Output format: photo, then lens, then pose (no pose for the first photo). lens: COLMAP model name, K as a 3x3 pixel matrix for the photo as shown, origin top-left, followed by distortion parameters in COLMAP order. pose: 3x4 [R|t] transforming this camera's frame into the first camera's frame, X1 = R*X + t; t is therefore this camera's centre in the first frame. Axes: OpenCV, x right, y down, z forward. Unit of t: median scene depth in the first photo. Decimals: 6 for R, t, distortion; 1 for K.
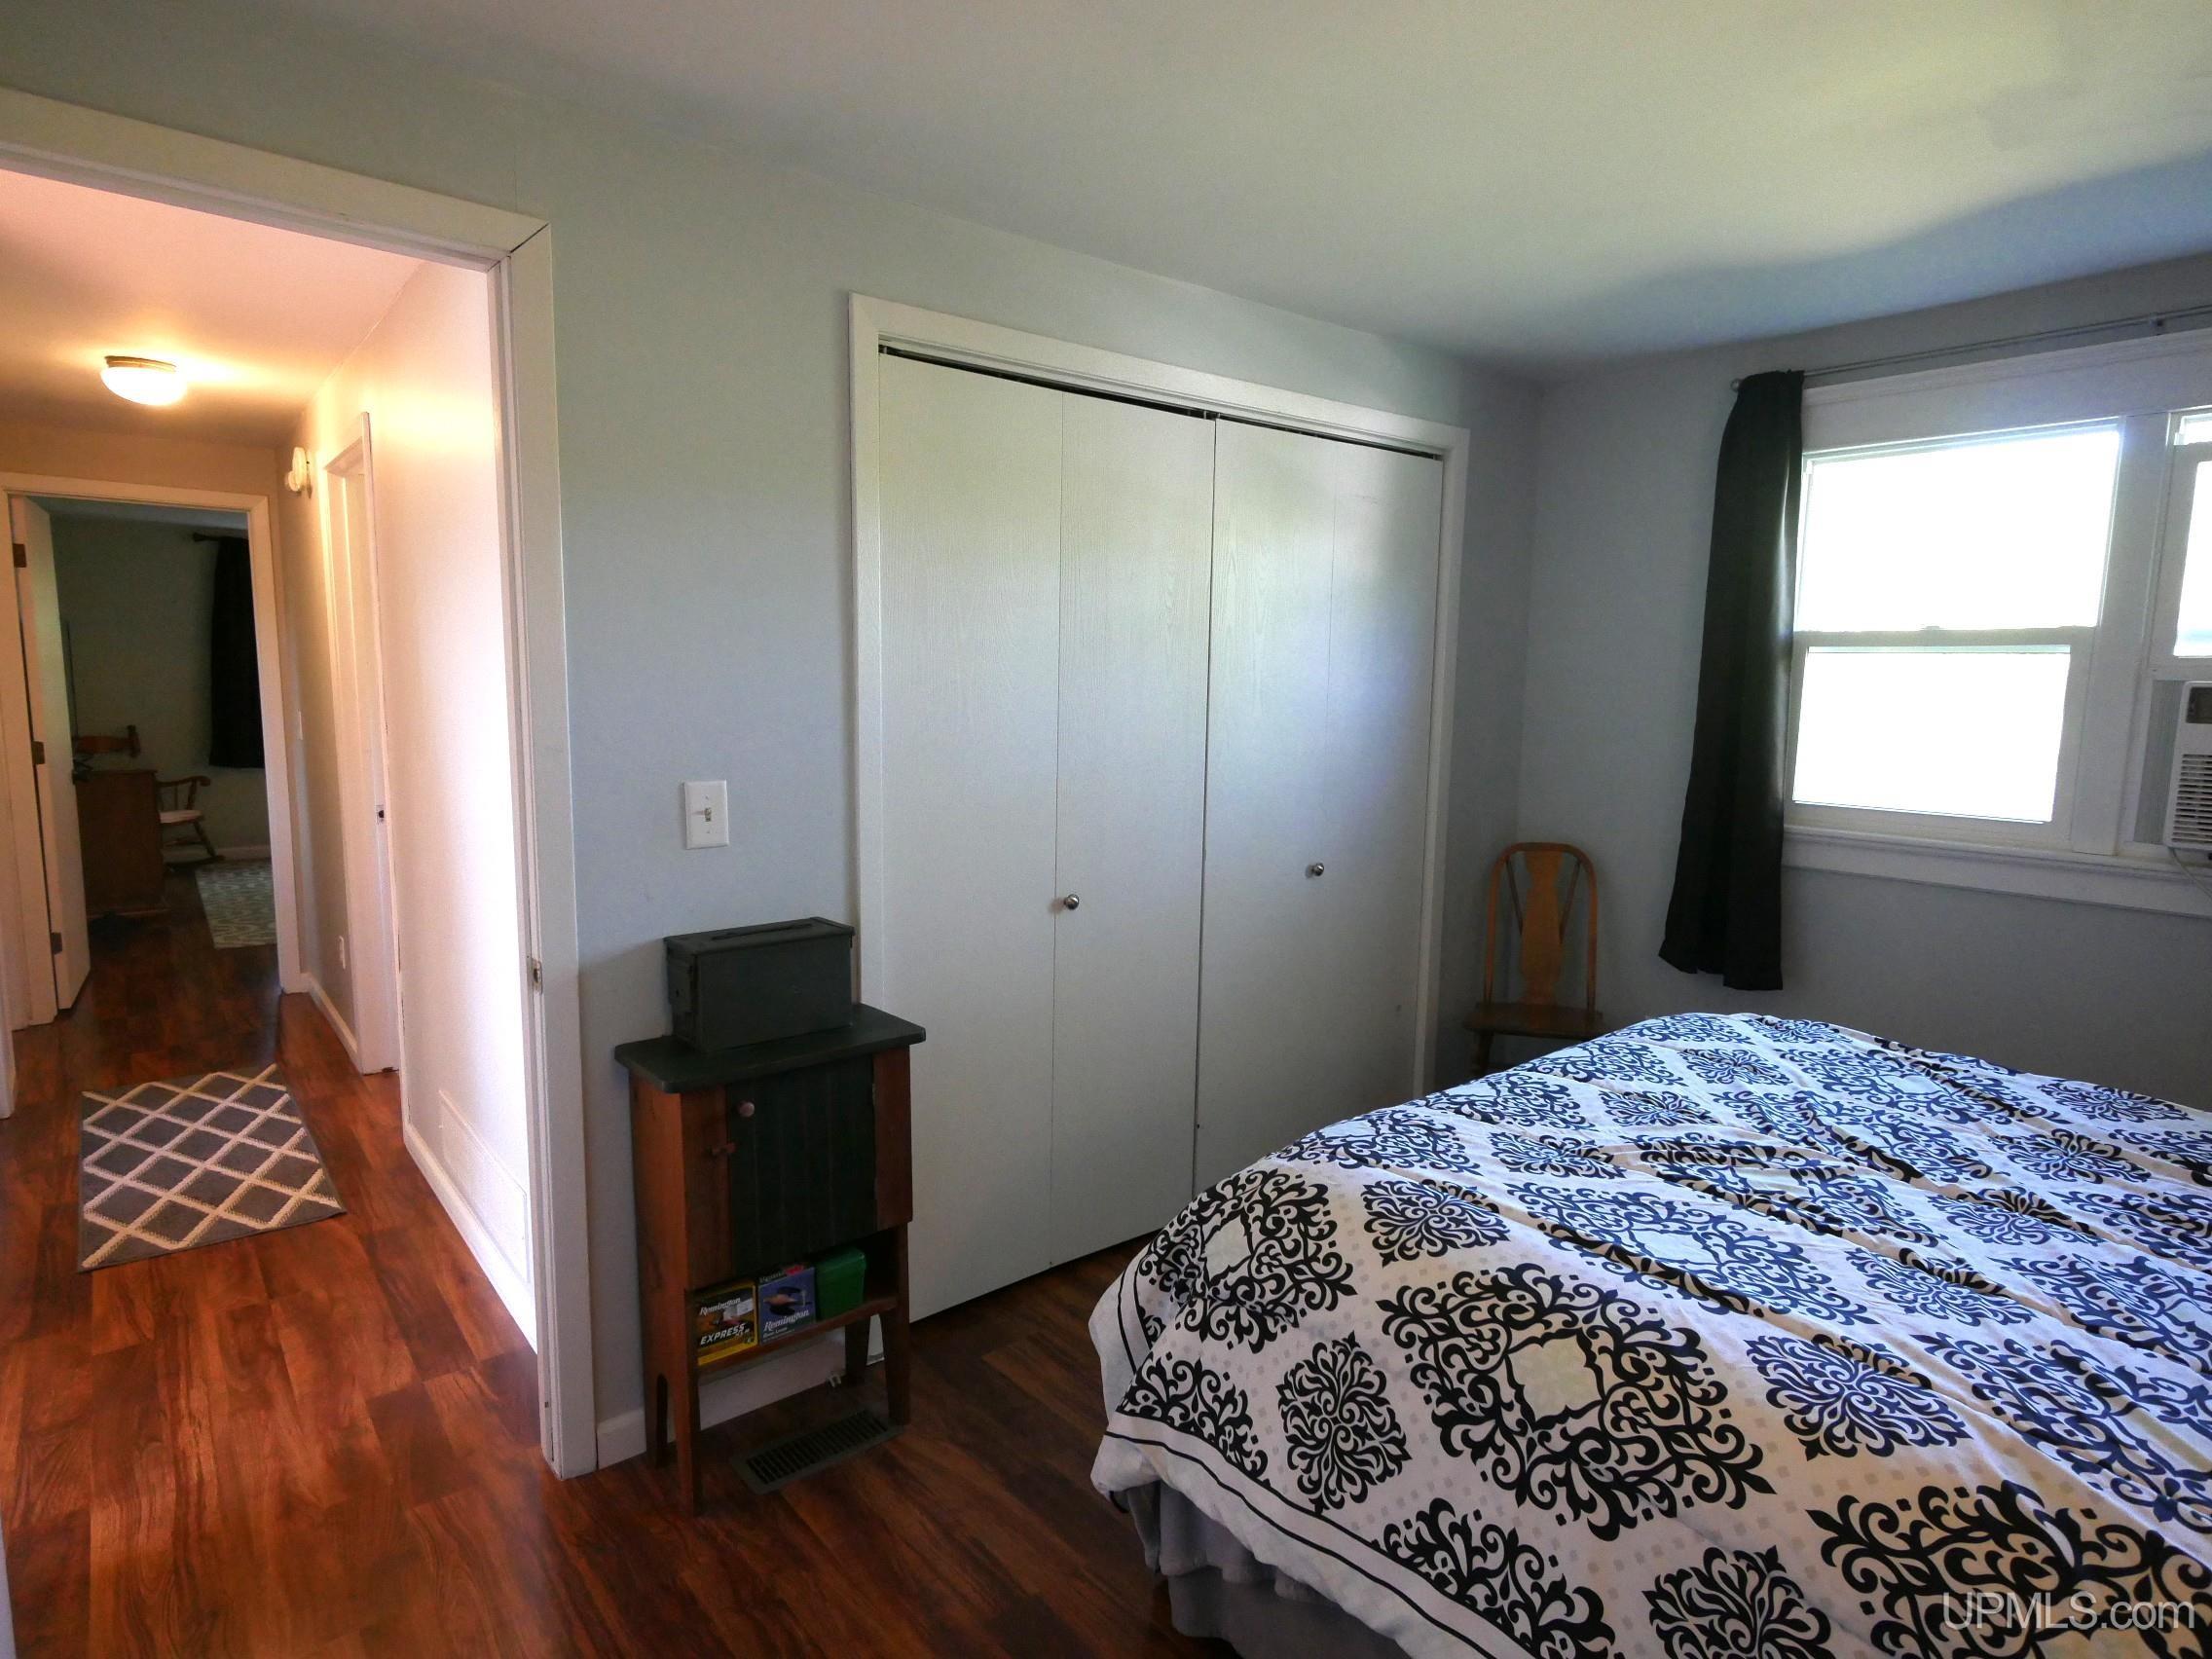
lens RADIAL K [[1241.8, 0, 1123.9], [0, 1241.8, 832.1], [0, 0, 1]] dist [-0.001836, 0.000531]
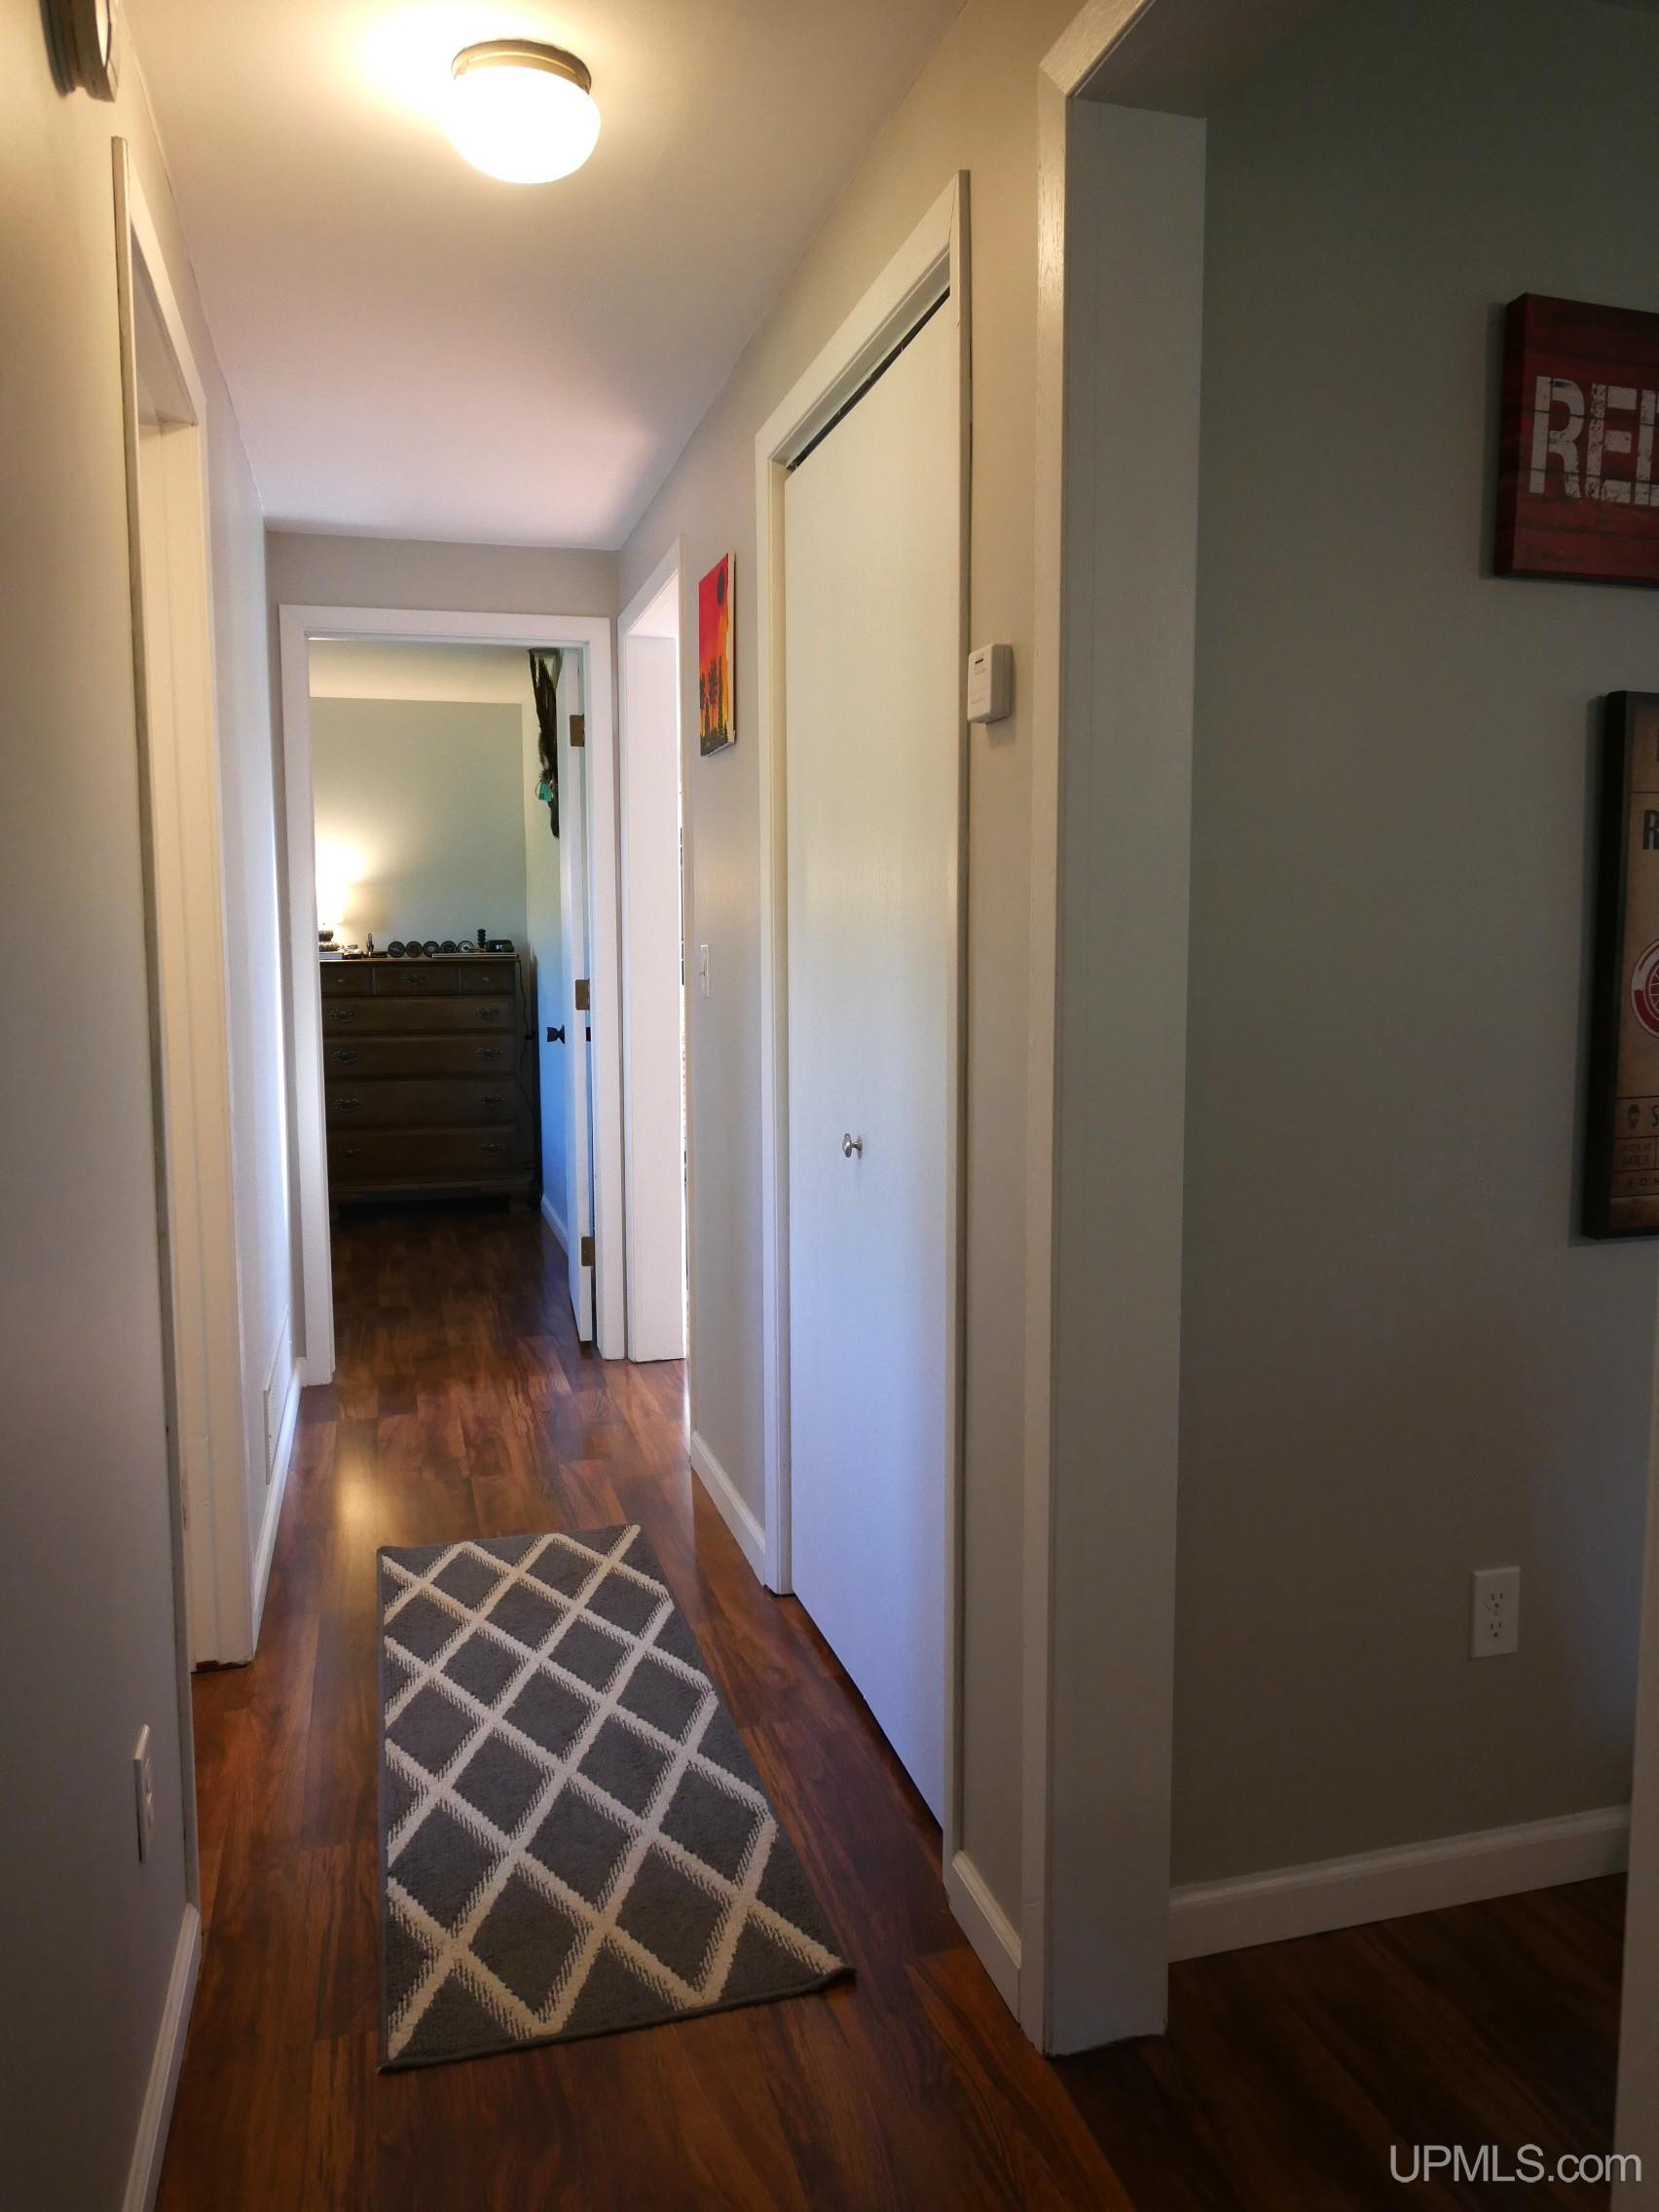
lens RADIAL K [[1620.3, 0, 828.6], [0, 1620.3, 1114.4], [0, 0, 1]] dist [-0.017170, 0.003923]
pose [[-0.913993, -0.057971, 0.401567, -2.356381], [0.038815, 0.972707, 0.228768, -0.332545], [-0.403868, 0.224679, -0.886797, 3.182711]]
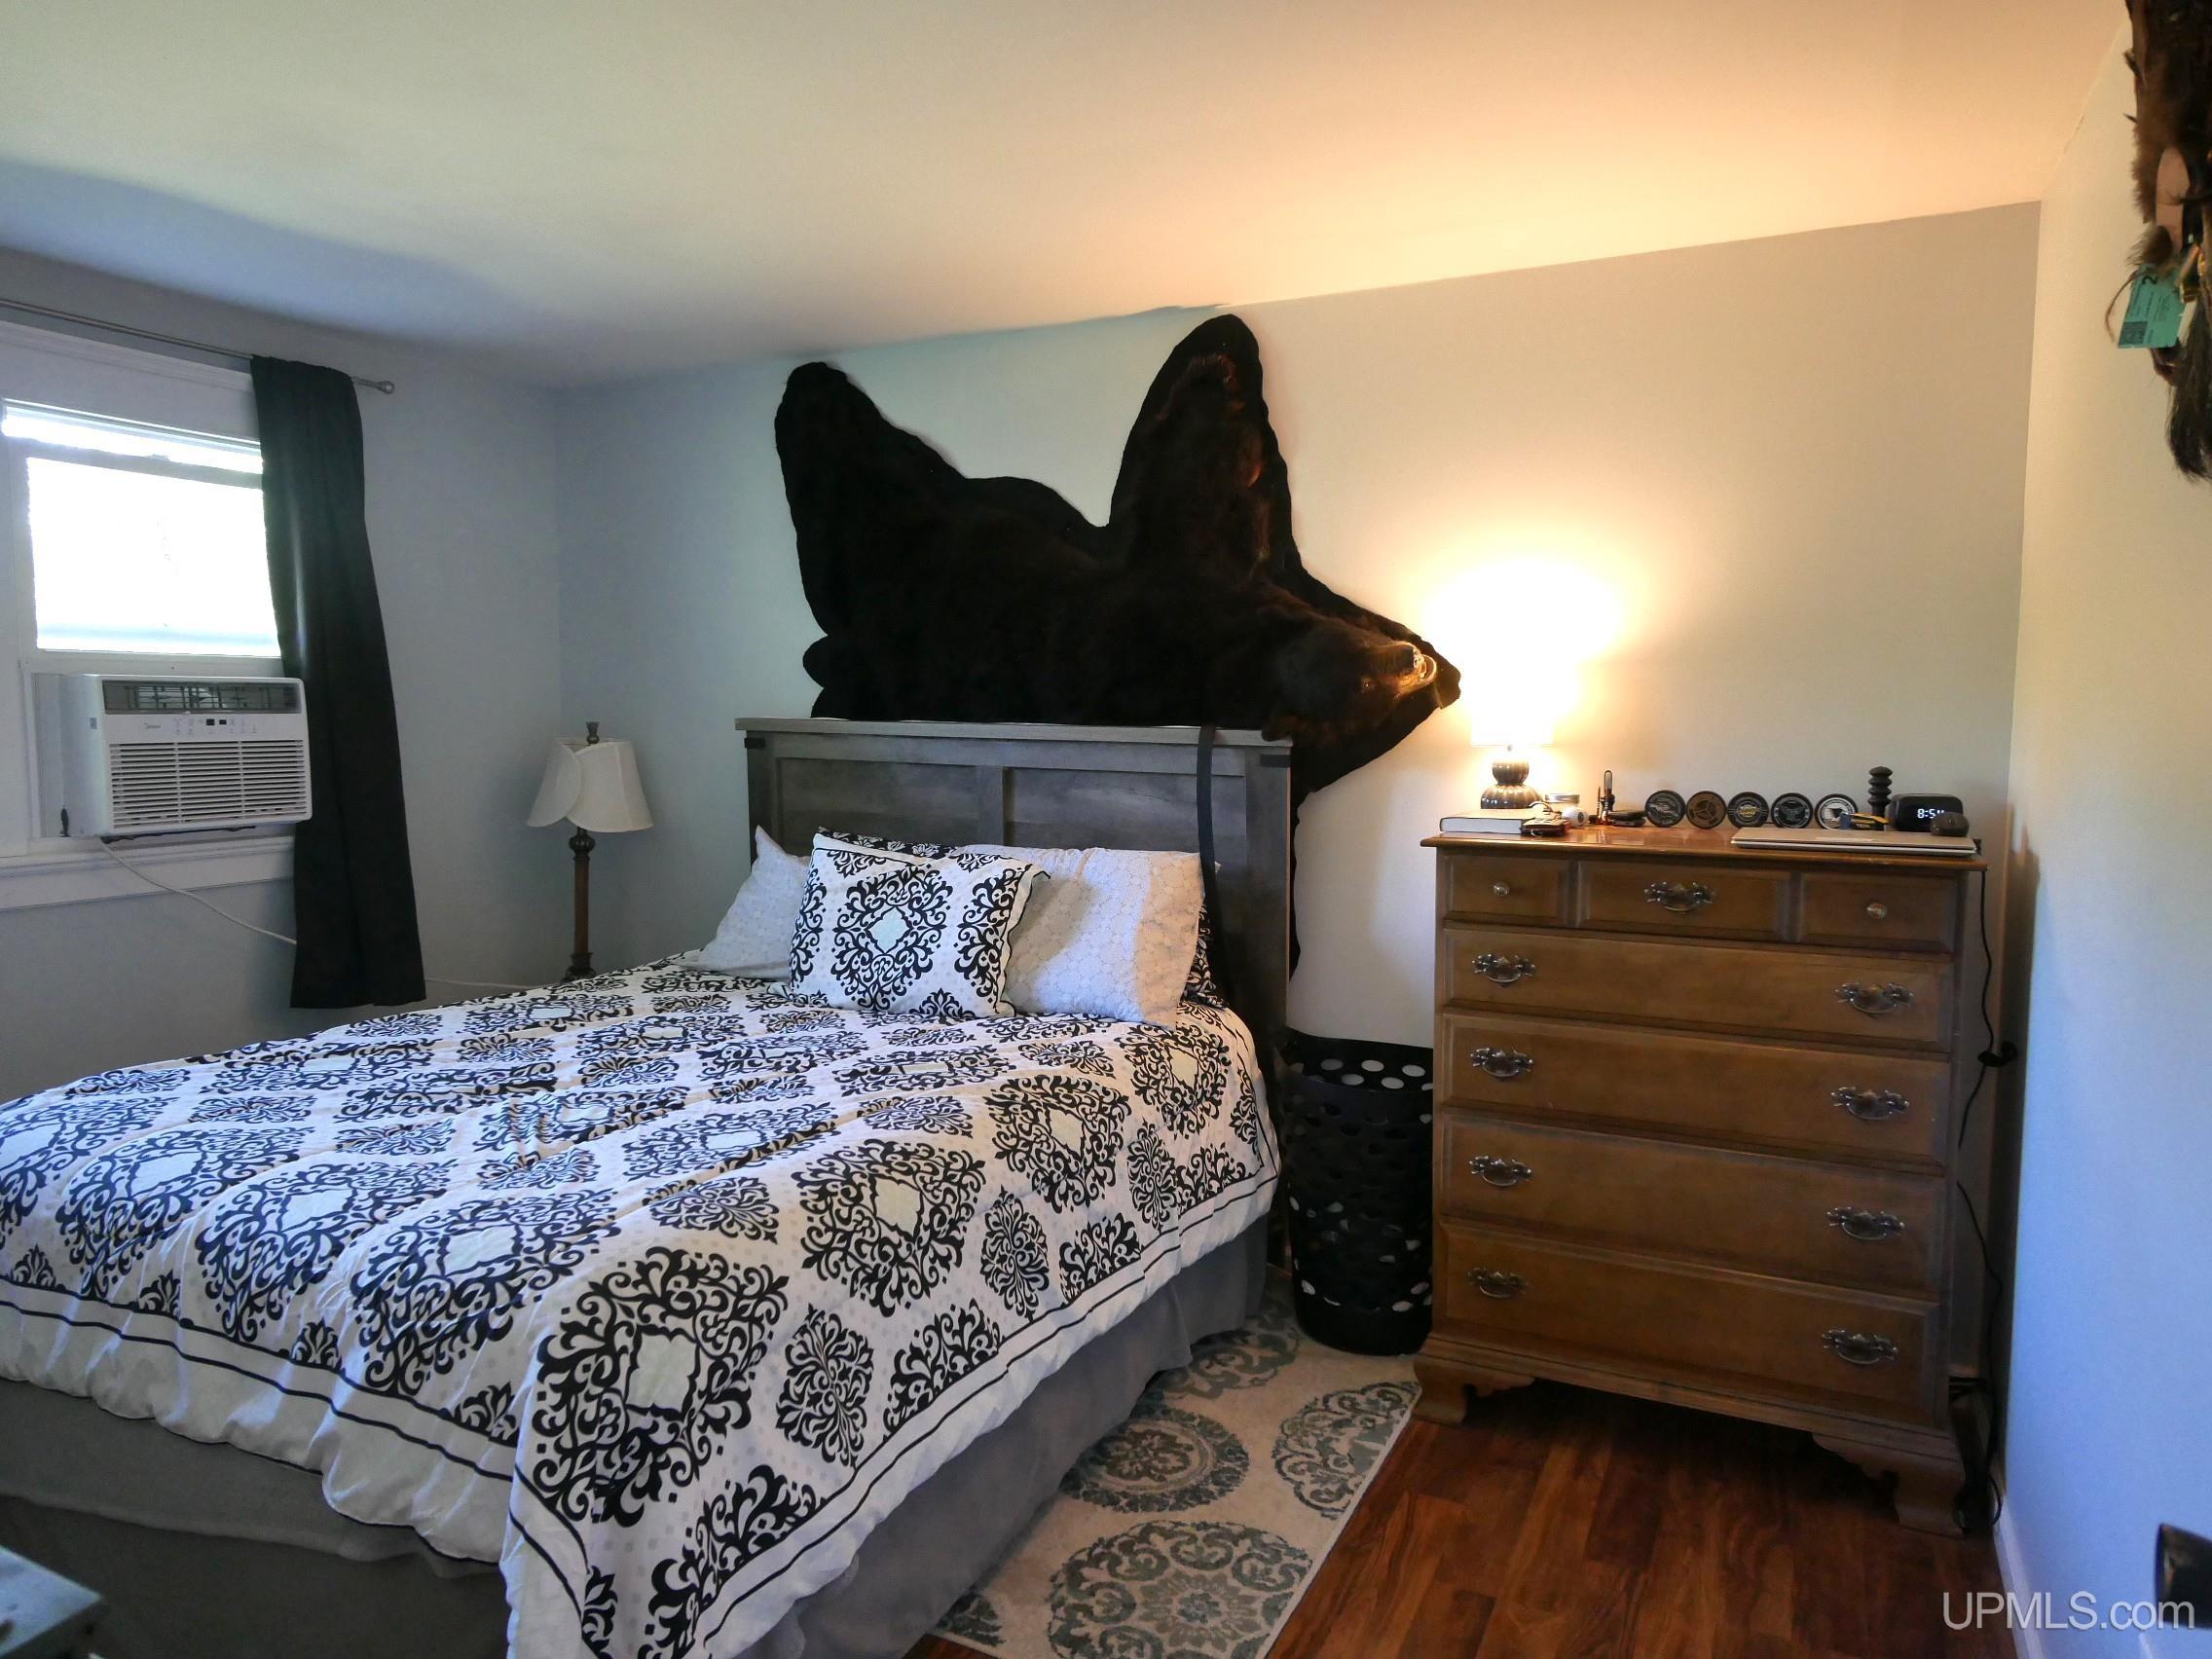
lens RADIAL K [[1428.8, 0, 1107.9], [0, 1428.8, 836.8], [0, 0, 1]] dist [0.000307, 0.000988]
pose [[-0.408045, -0.101588, 0.907292, -0.870713], [0.105786, 0.981835, 0.157510, -0.129096], [-0.906812, 0.160250, -0.389886, 1.066811]]
